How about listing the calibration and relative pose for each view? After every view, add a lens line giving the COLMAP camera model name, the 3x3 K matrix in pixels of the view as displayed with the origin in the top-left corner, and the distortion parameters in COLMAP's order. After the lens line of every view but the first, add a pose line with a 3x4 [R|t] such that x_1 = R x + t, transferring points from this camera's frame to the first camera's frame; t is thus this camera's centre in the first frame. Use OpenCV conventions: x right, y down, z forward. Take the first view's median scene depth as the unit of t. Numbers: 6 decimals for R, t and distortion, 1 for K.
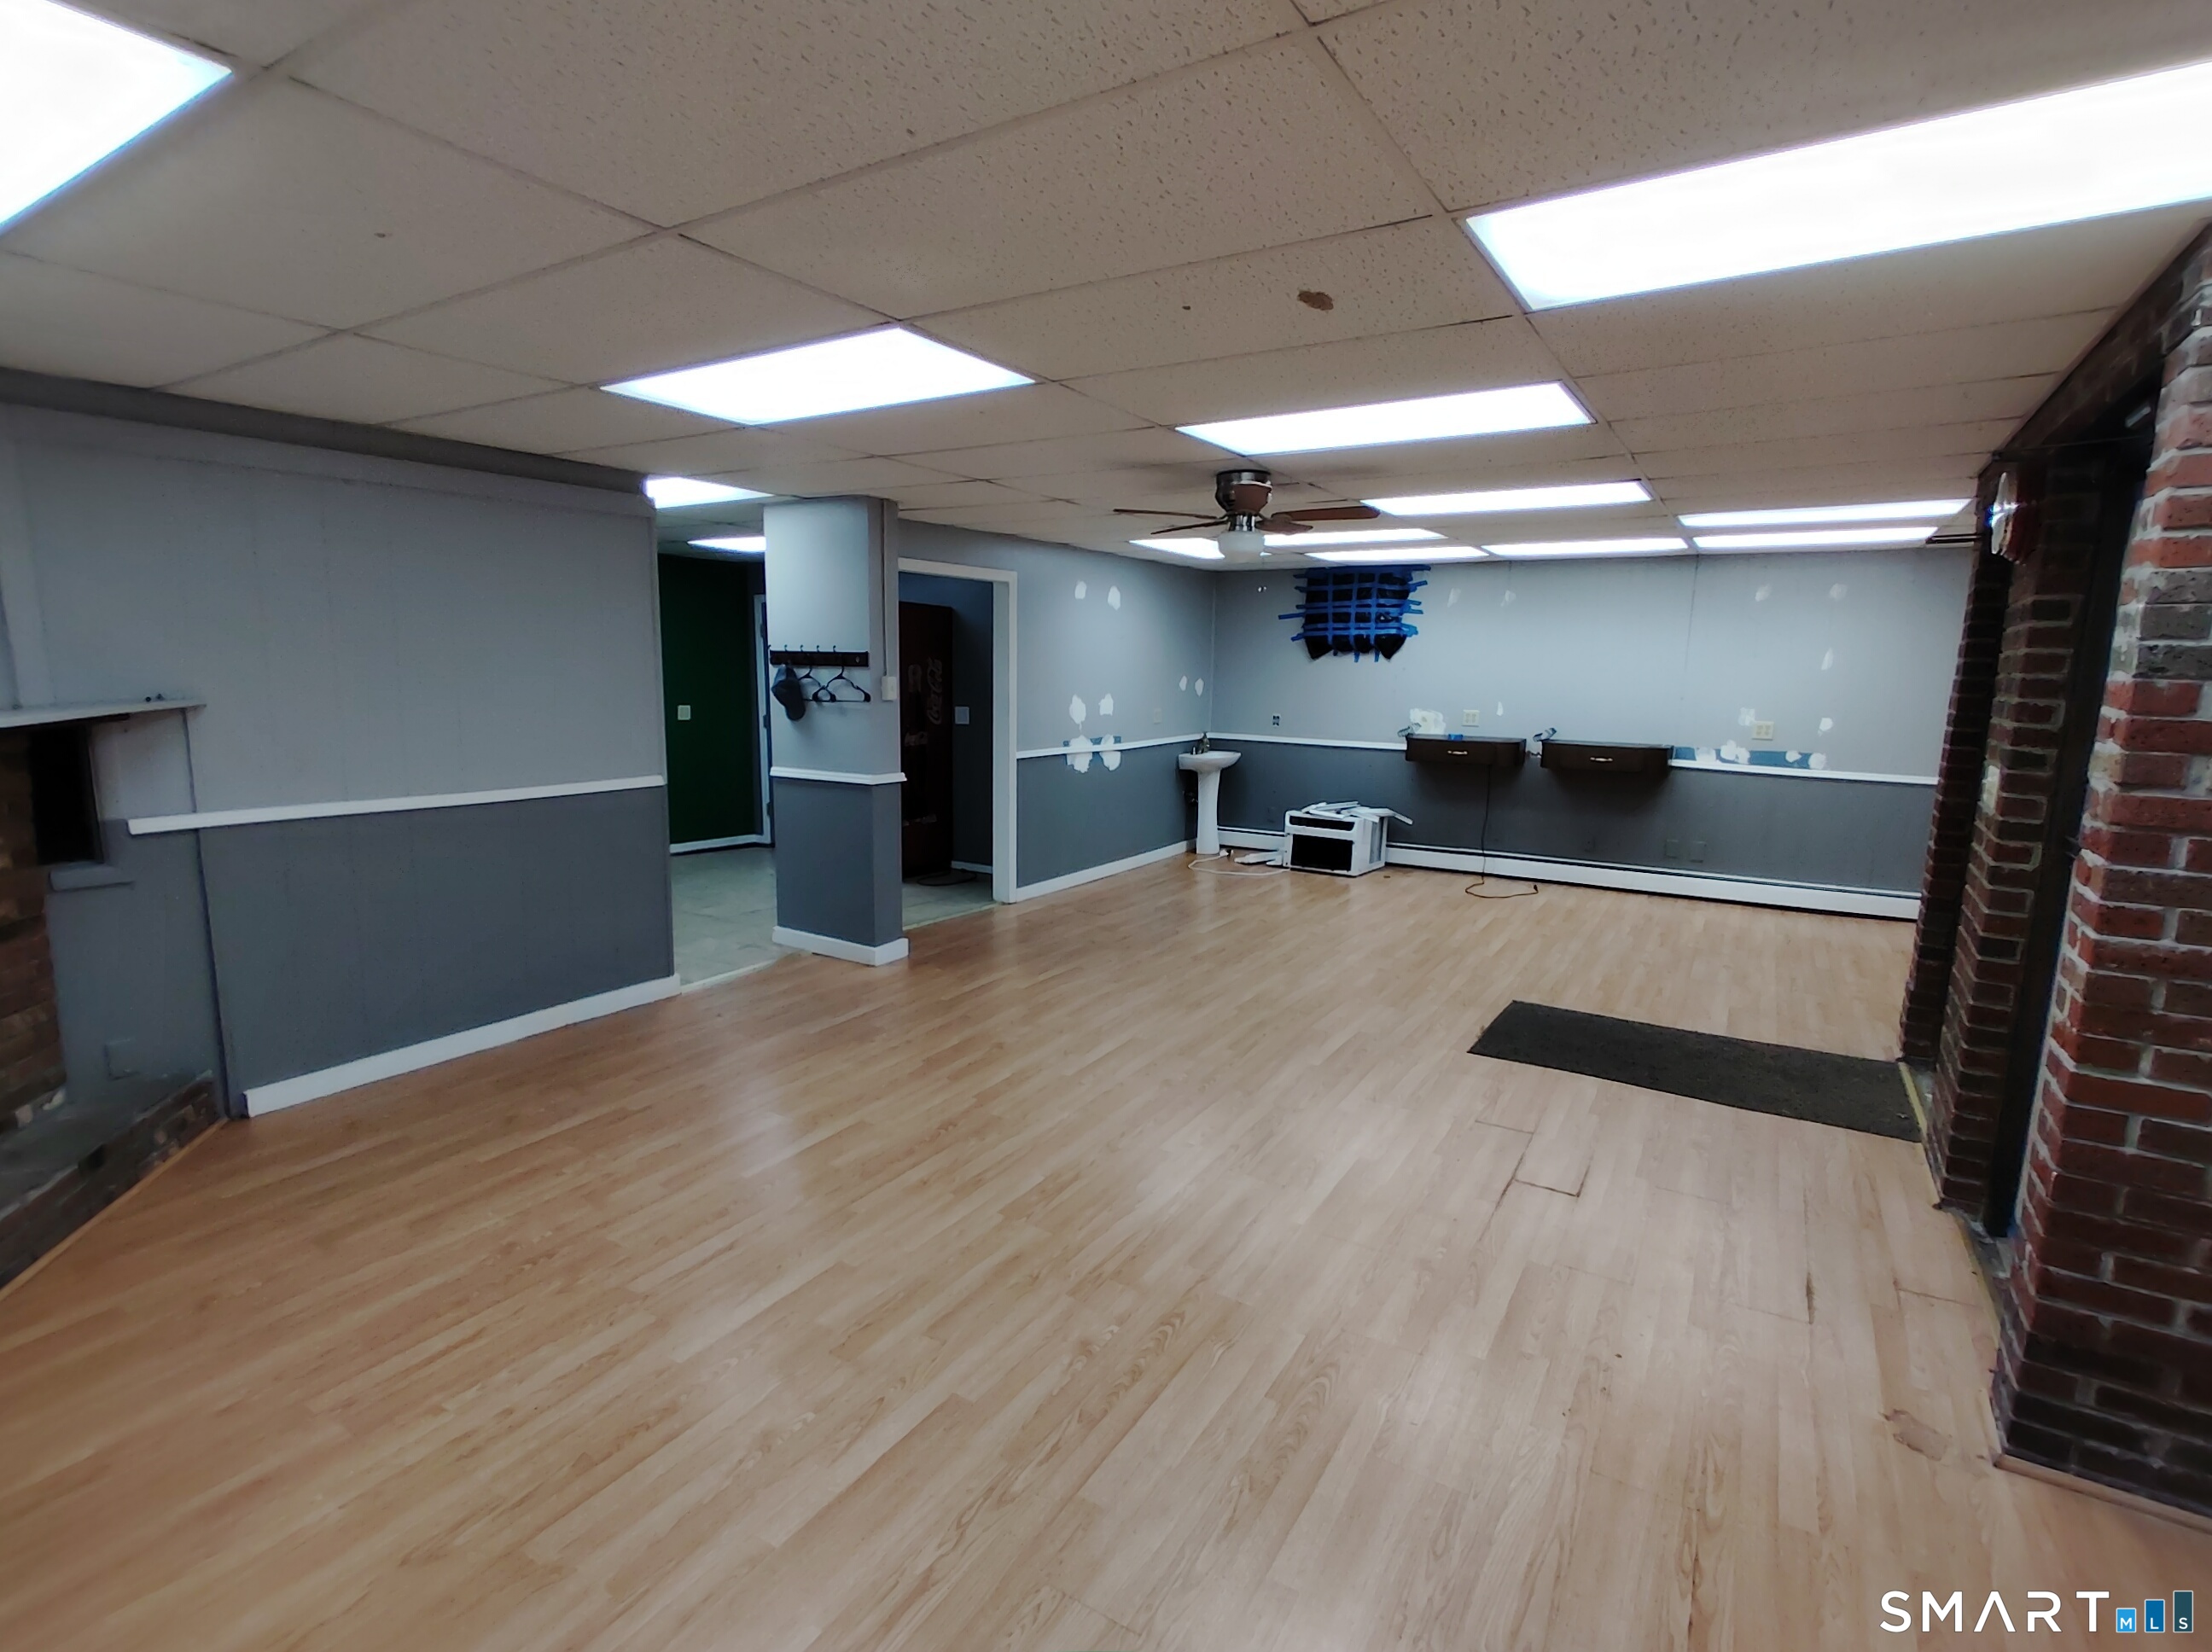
lens RADIAL K [[1083.1, 0, 1084.7], [0, 1083.1, 830.3], [0, 0, 1]] dist [0.003930, 0.002525]
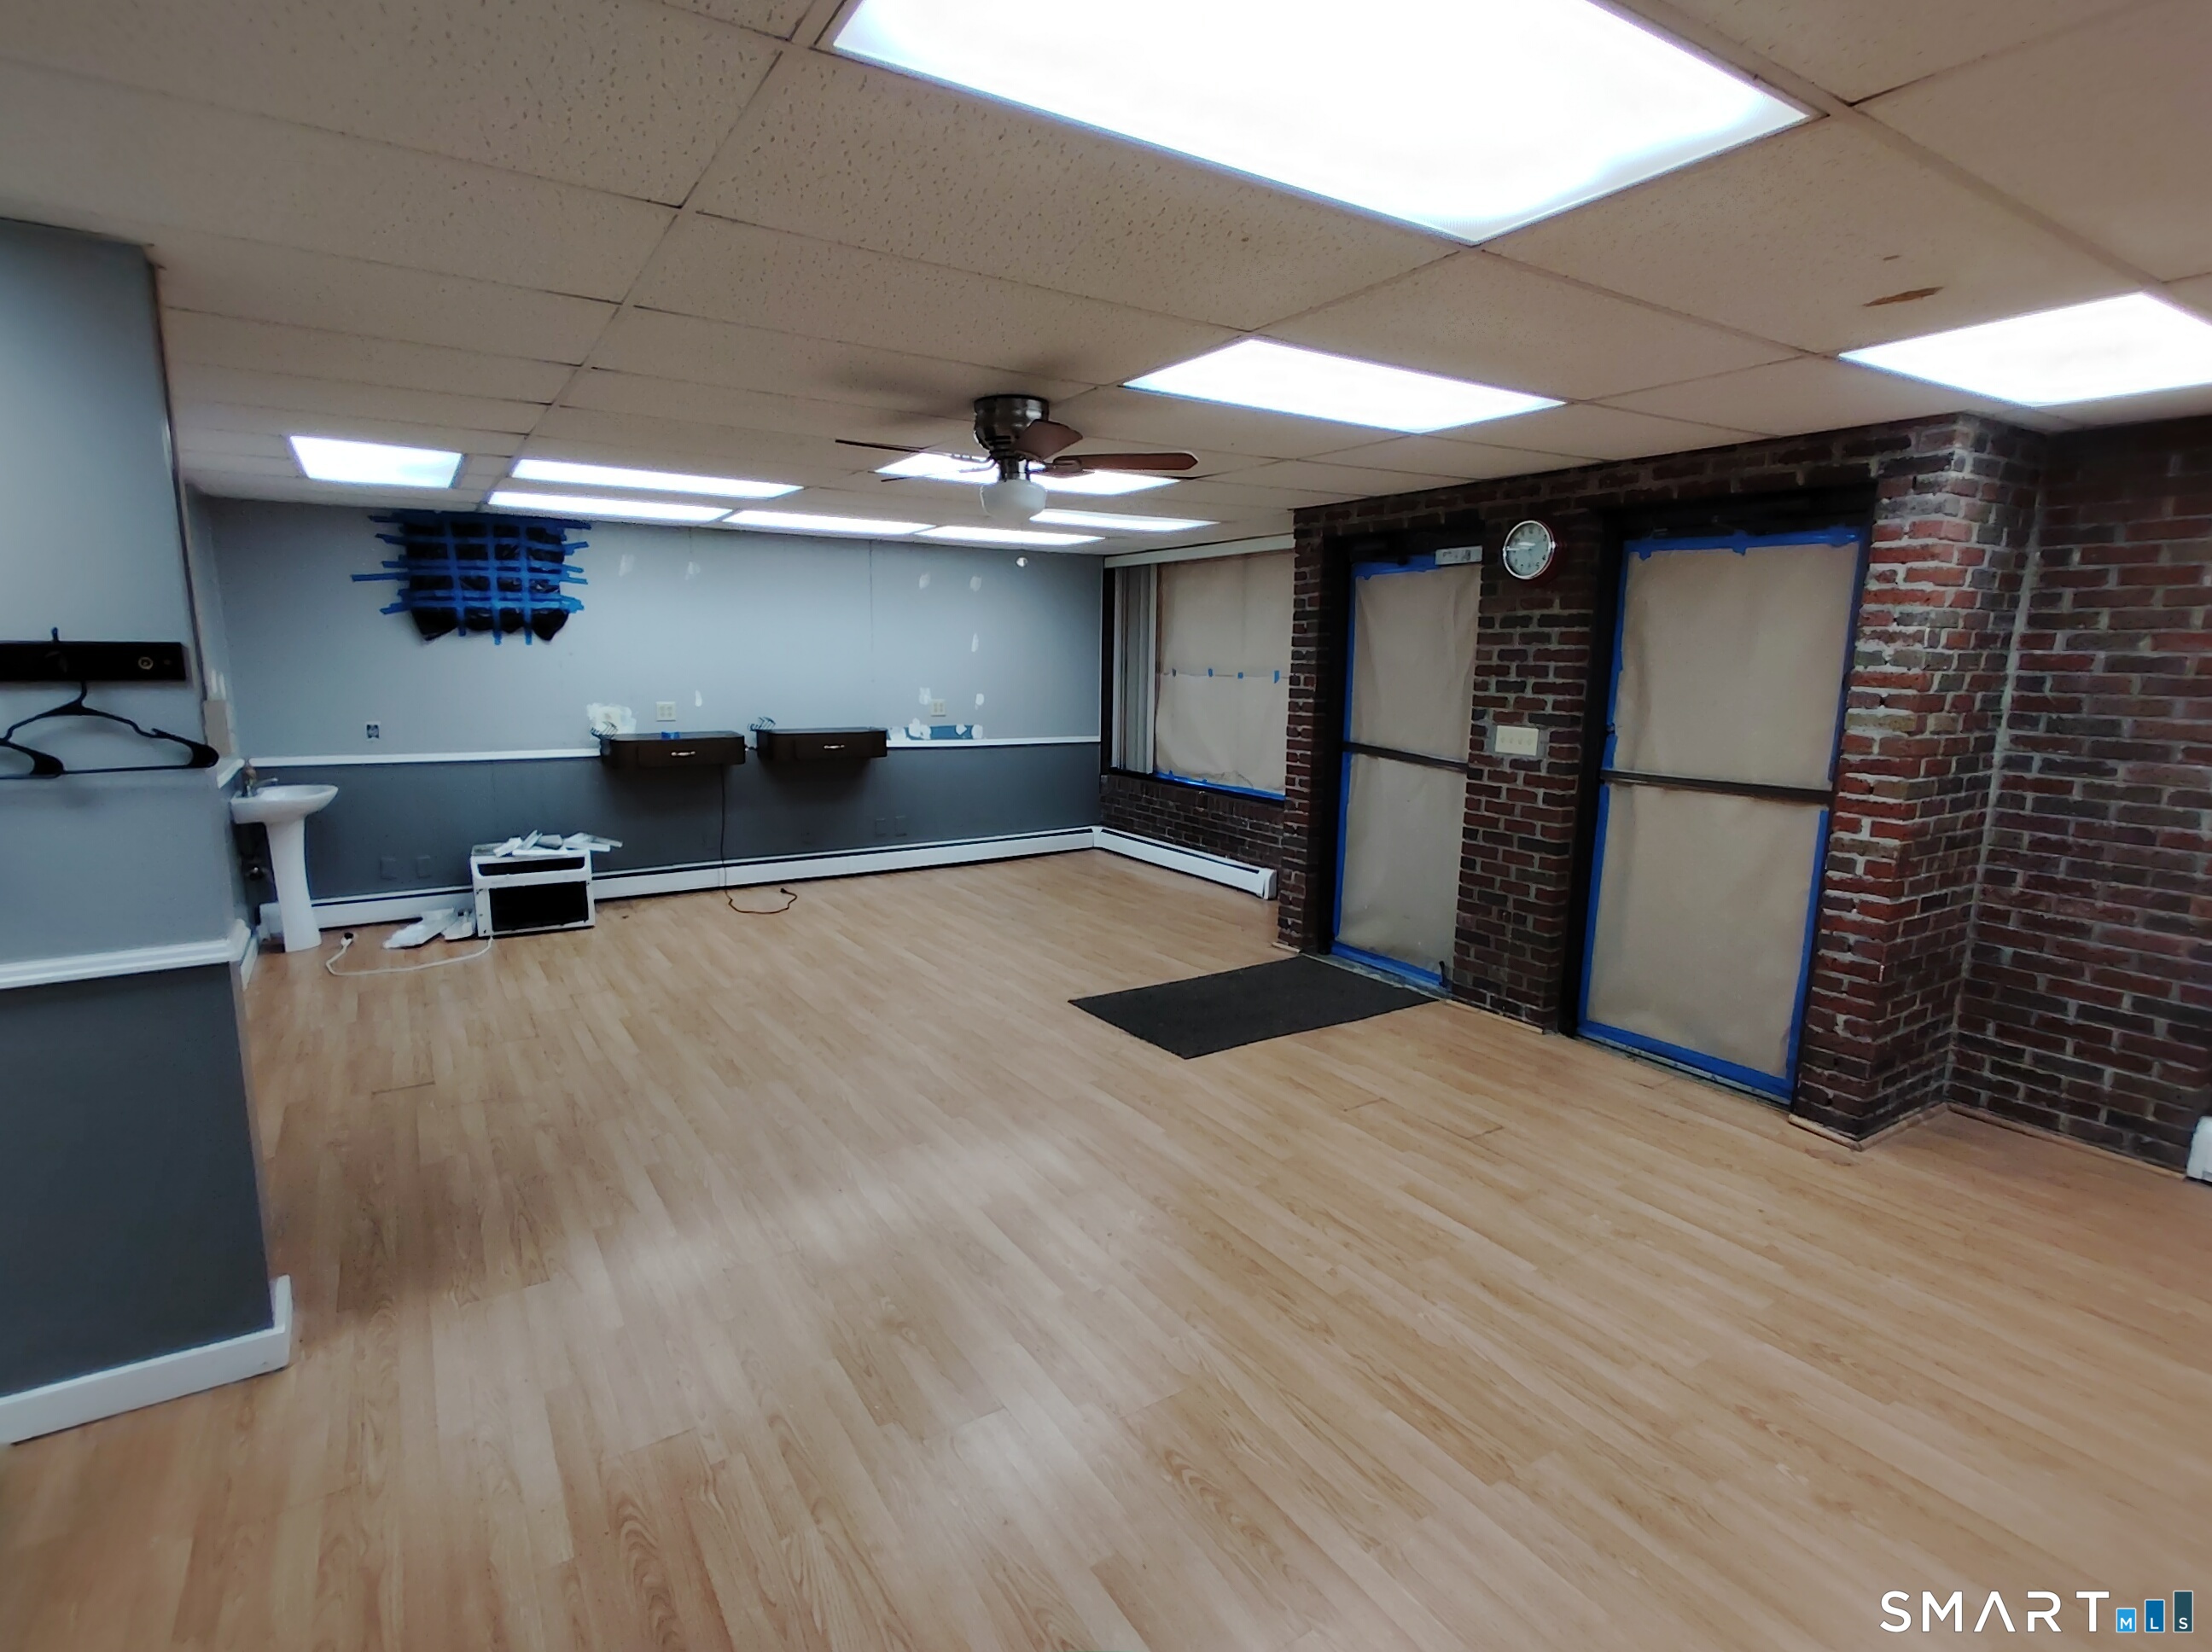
lens RADIAL K [[1083.1, 0, 1092.8], [0, 1083.1, 848.0], [0, 0, 1]] dist [0.003930, 0.002525]
pose [[0.428093, -0.172017, 0.887213, -0.286321], [0.134245, 0.982931, 0.125800, -0.064041], [-0.893708, 0.065250, 0.443878, 0.351906]]
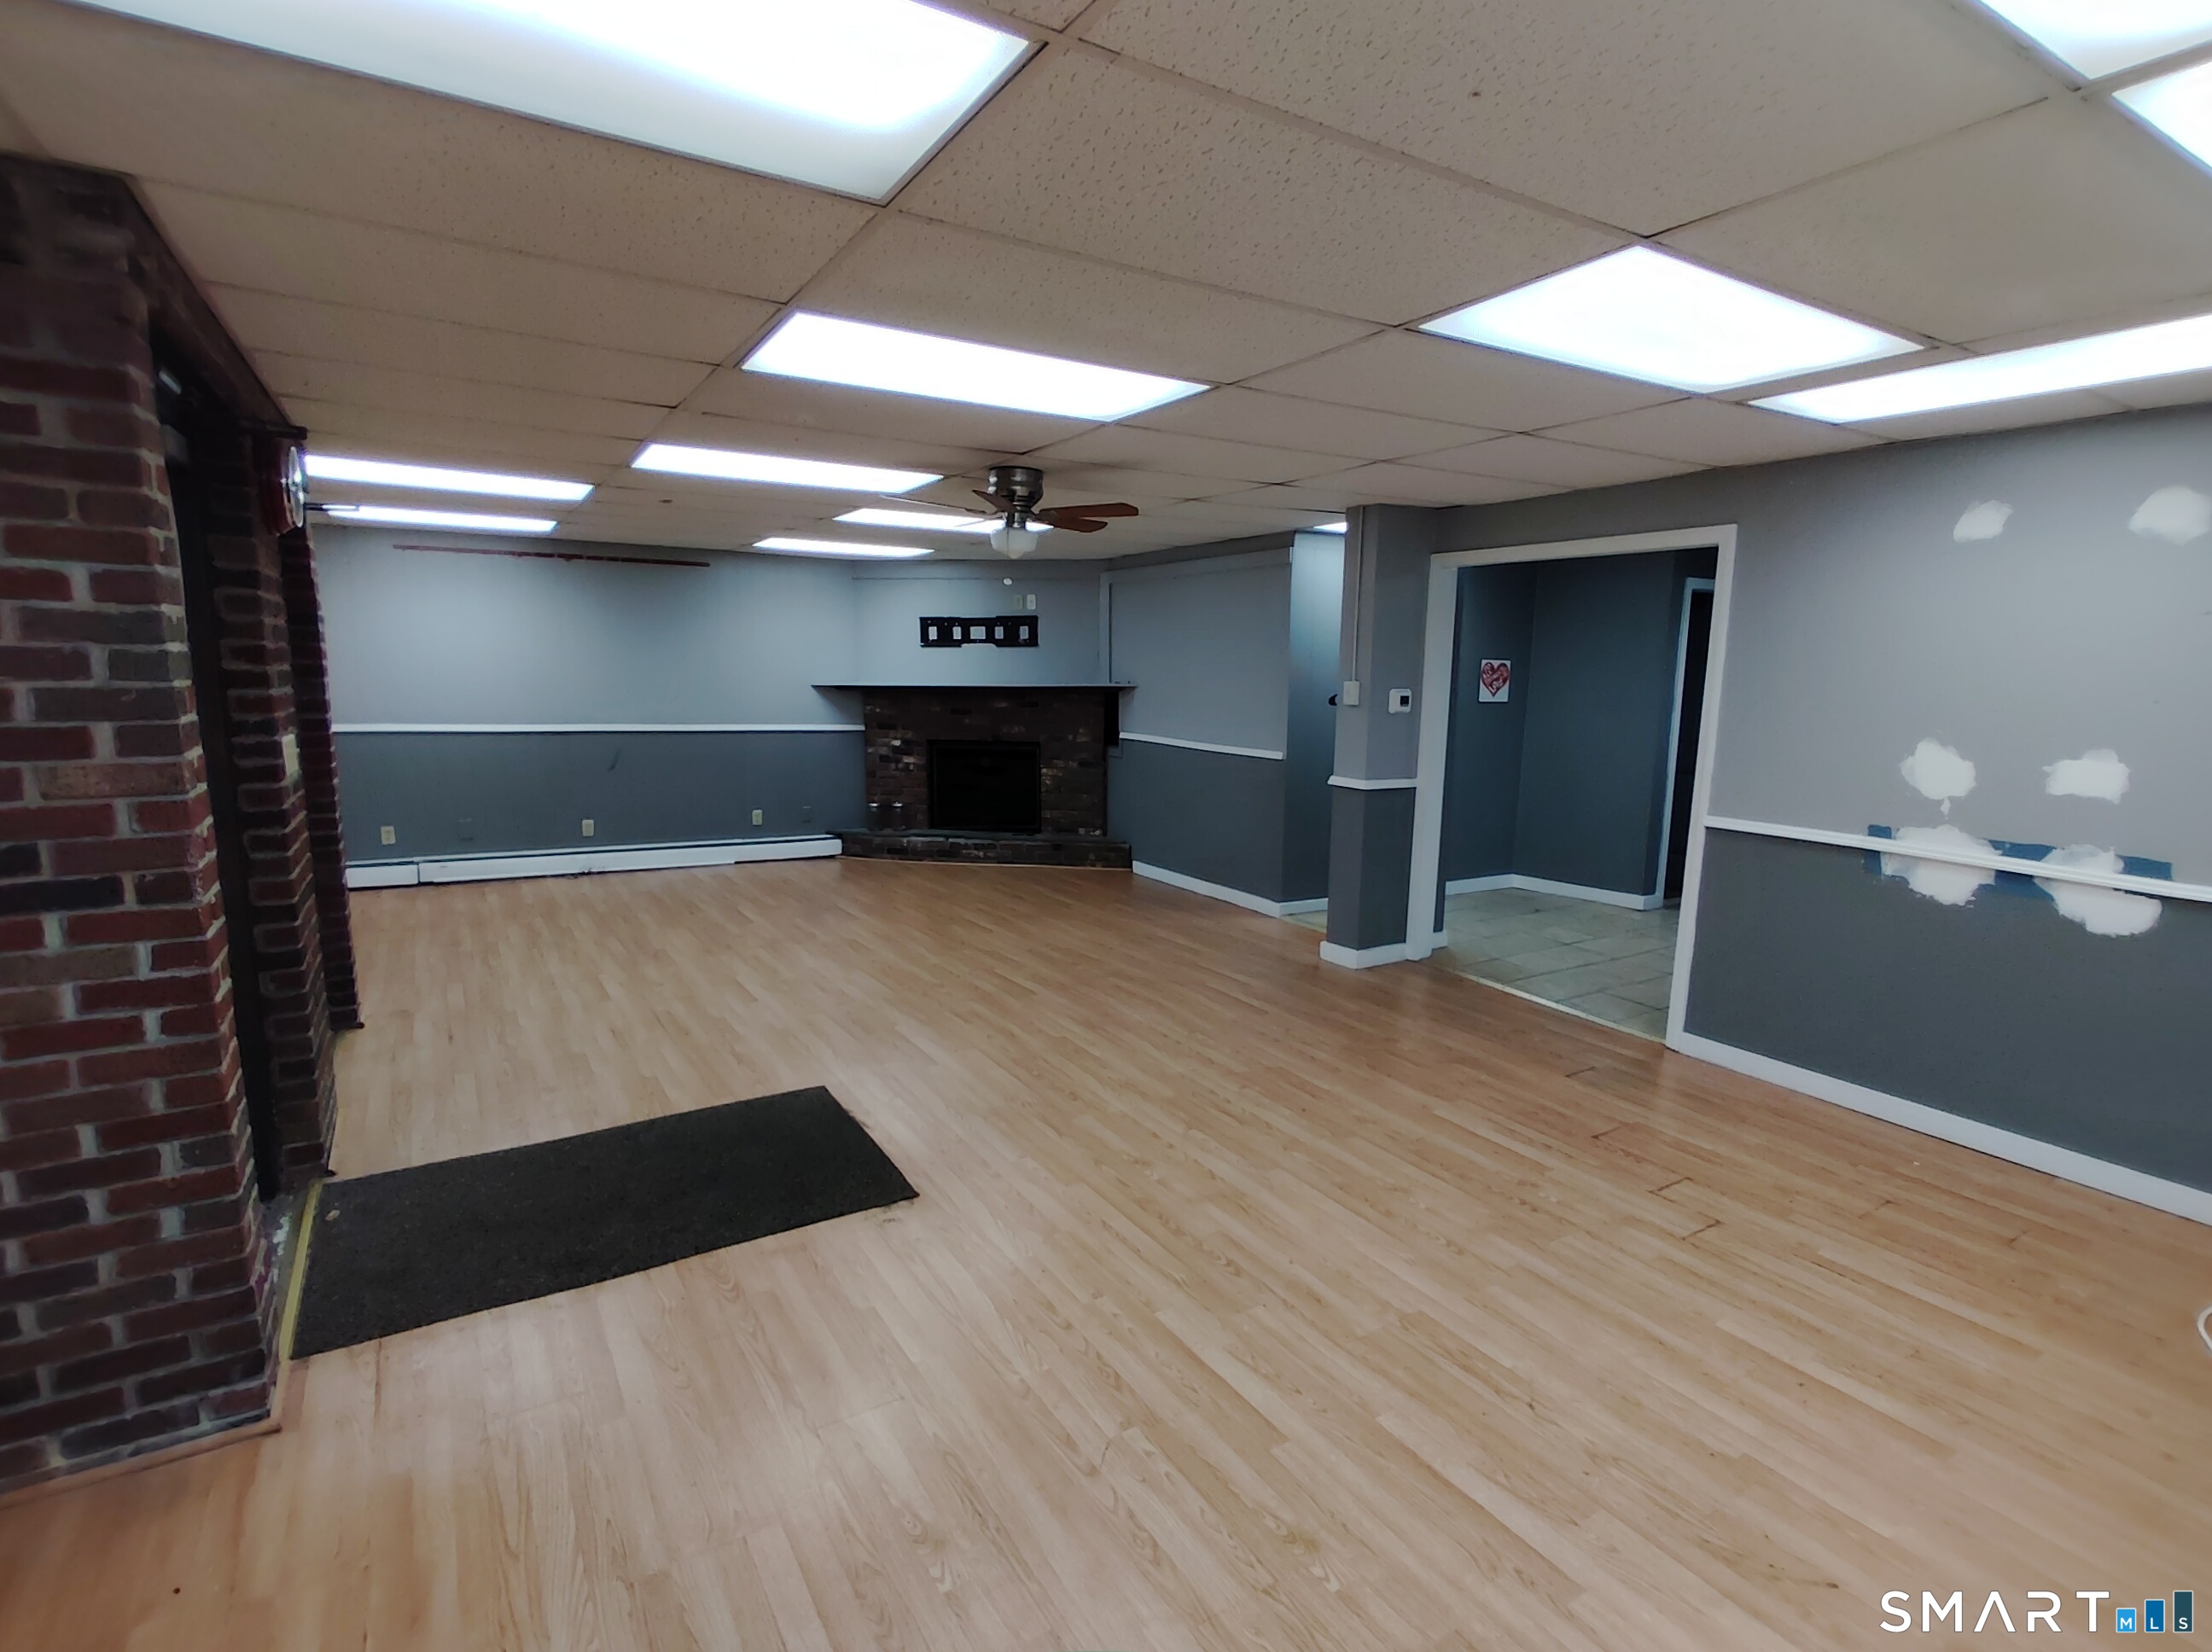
lens RADIAL K [[1083.1, 0, 1107.4], [0, 1083.1, 819.8], [0, 0, 1]] dist [0.003930, 0.002525]
pose [[-0.432661, 0.107829, -0.895085, 0.574297], [-0.159099, 0.968108, 0.193530, -0.121795], [0.887408, 0.226139, -0.401707, 0.847180]]
